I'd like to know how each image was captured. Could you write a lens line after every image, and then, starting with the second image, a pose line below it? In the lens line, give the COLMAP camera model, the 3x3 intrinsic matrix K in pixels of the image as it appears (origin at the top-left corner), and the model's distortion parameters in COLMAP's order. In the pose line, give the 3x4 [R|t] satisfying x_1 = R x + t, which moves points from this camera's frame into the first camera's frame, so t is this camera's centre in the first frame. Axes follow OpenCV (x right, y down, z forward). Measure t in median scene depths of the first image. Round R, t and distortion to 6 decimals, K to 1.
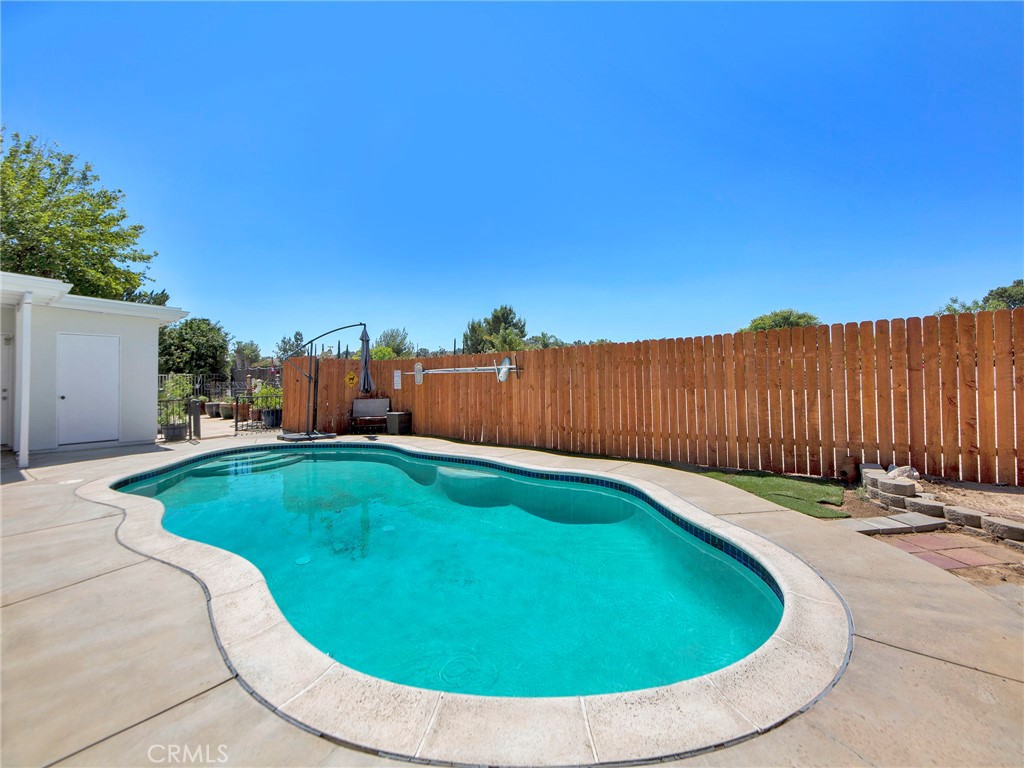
lens RADIAL K [[414.1, 0, 518.6], [0, 414.1, 372.2], [0, 0, 1]] dist [0.000198, -0.000131]
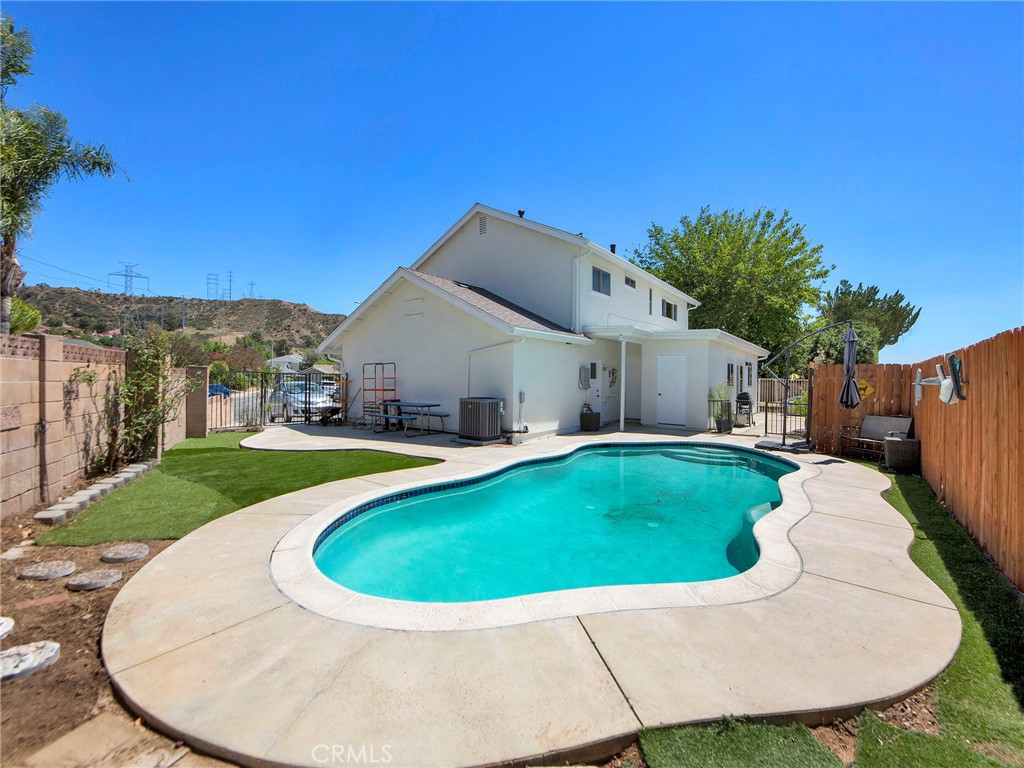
lens RADIAL K [[414.1, 0, 518.6], [0, 414.1, 372.2], [0, 0, 1]] dist [0.000198, -0.000131]
pose [[0.035116, 0.002306, -0.999381, 0.264296], [-0.007414, 0.999970, 0.002047, -0.009654], [0.999356, 0.007337, 0.035132, 0.207602]]
